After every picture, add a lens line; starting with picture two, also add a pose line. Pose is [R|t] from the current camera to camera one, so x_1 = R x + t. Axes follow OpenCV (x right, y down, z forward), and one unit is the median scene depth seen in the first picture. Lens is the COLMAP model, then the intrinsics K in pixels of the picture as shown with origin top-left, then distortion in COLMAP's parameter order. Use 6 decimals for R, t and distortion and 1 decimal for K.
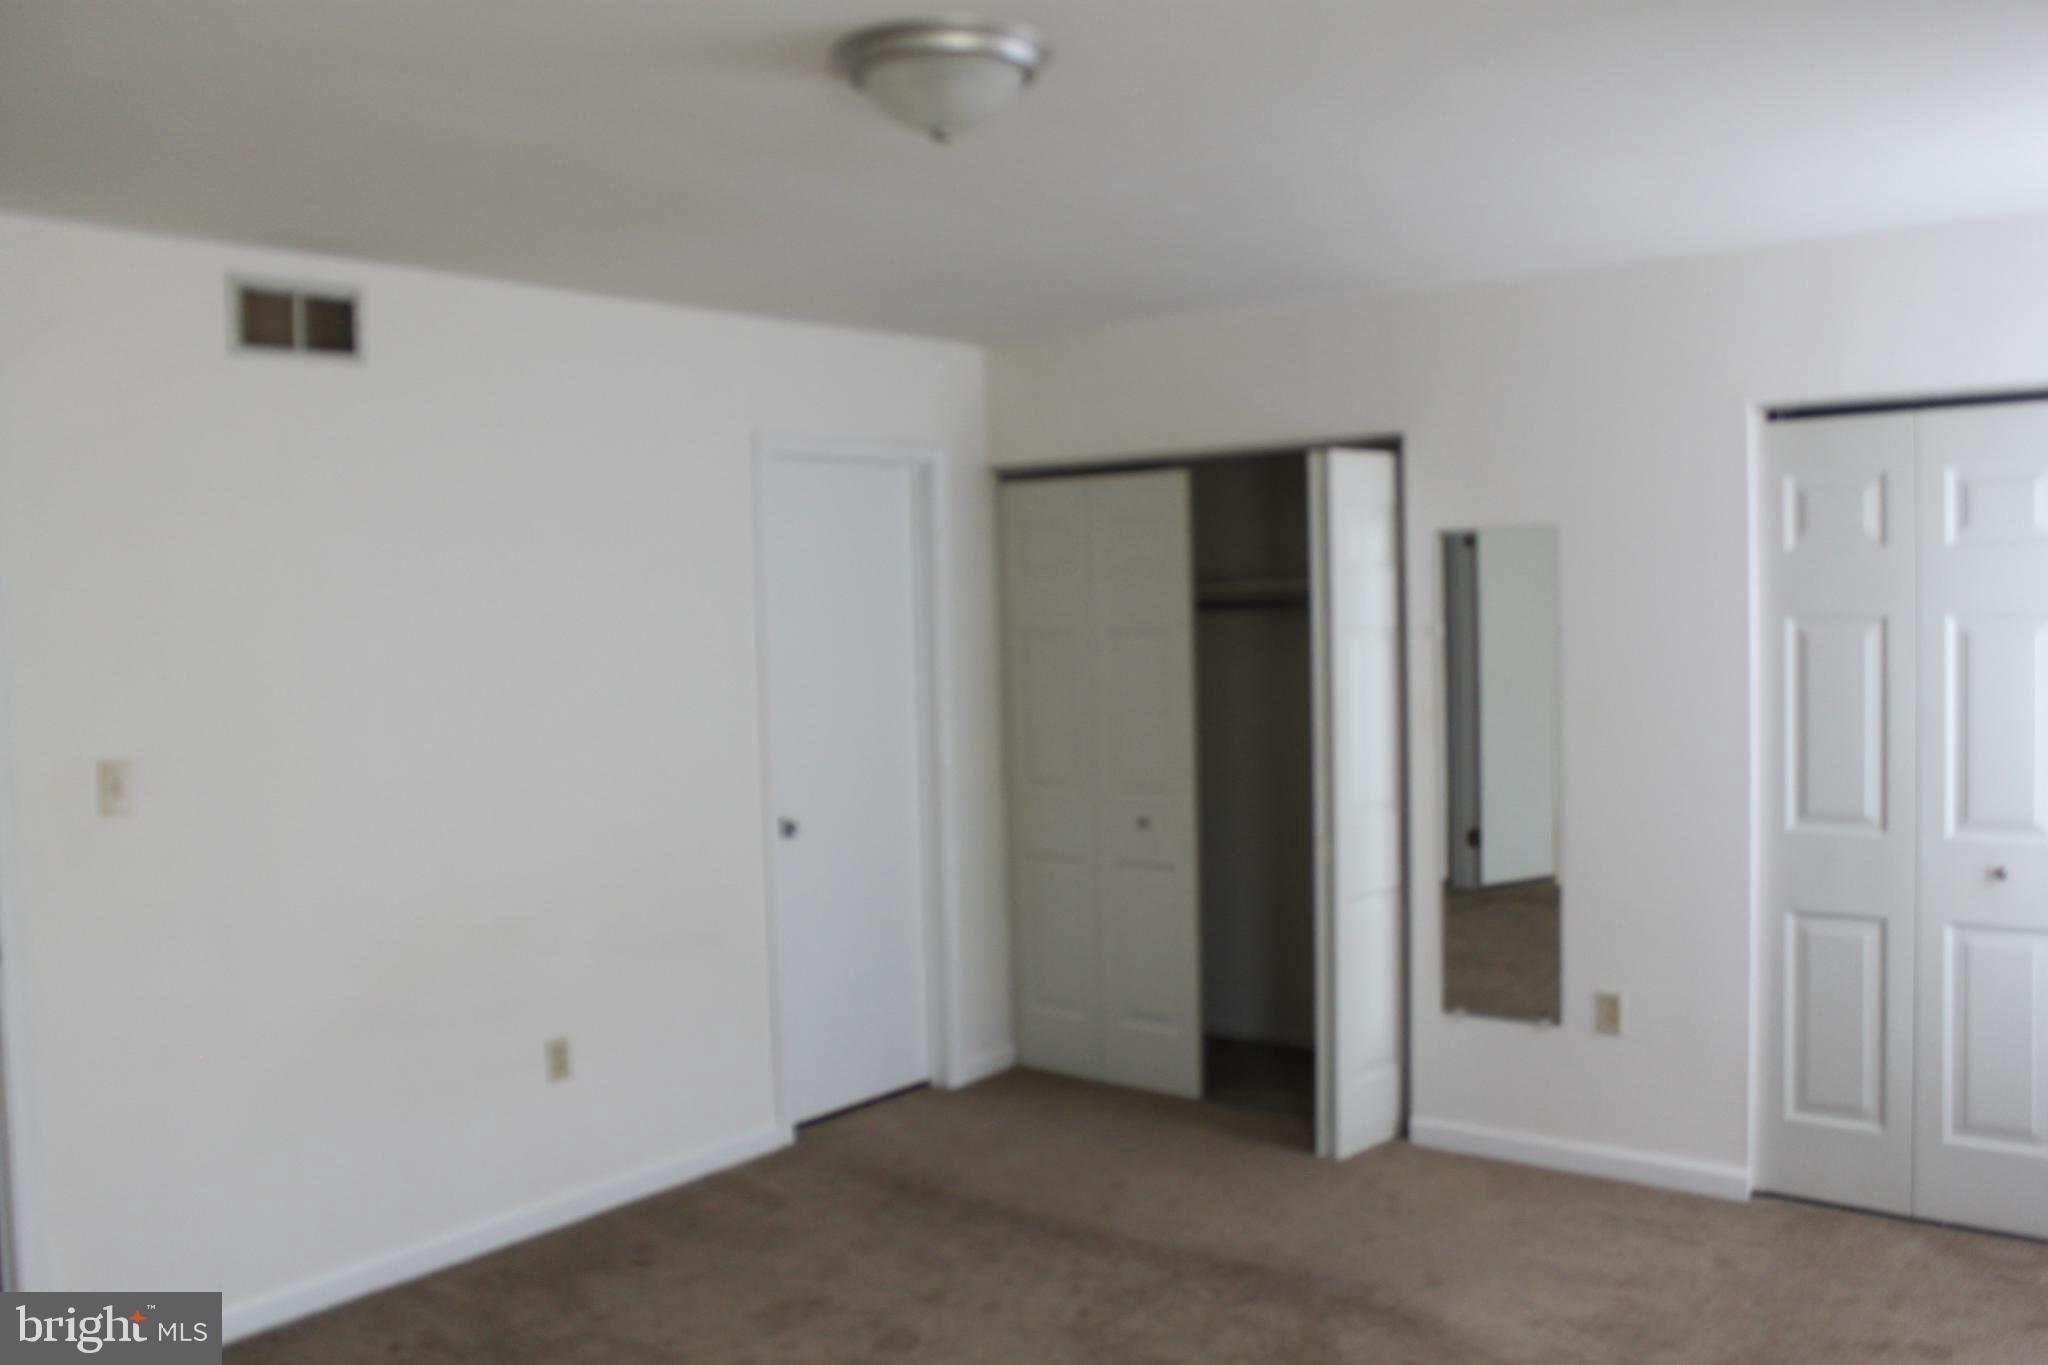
lens RADIAL K [[1697.9, 0, 1024.0], [0, 1697.9, 682.5], [0, 0, 1]] dist [-0.159301, 0.122722]
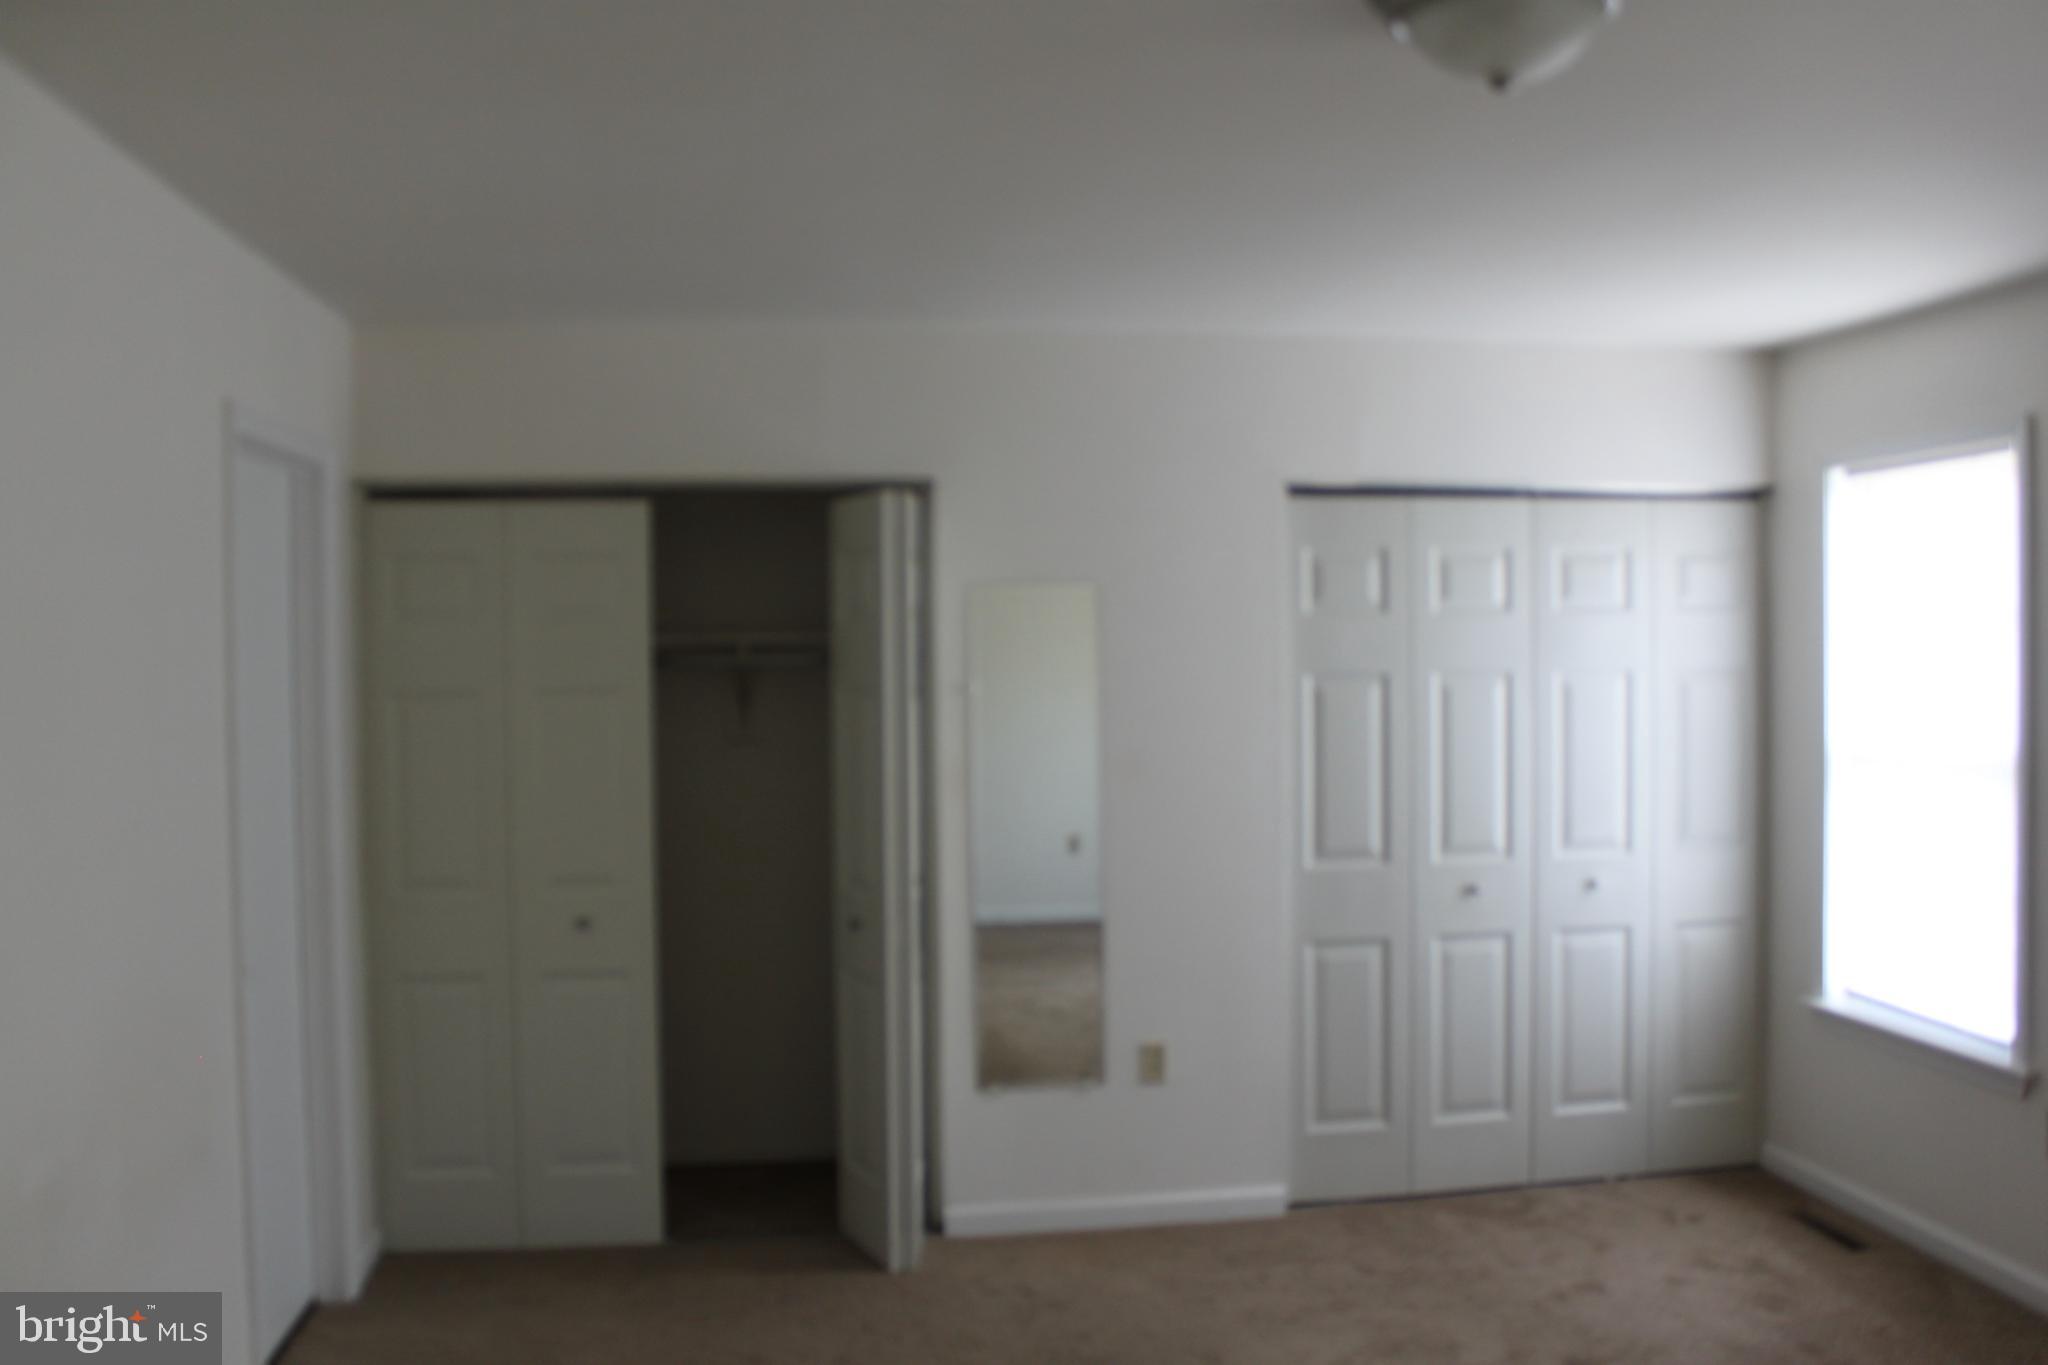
lens RADIAL K [[1697.9, 0, 1024.0], [0, 1697.9, 682.5], [0, 0, 1]] dist [-0.159301, 0.122722]
pose [[0.692712, 0.003283, 0.721207, -0.478585], [0.026707, 0.999187, -0.030199, -0.005333], [-0.720720, 0.040181, 0.692061, 0.355322]]
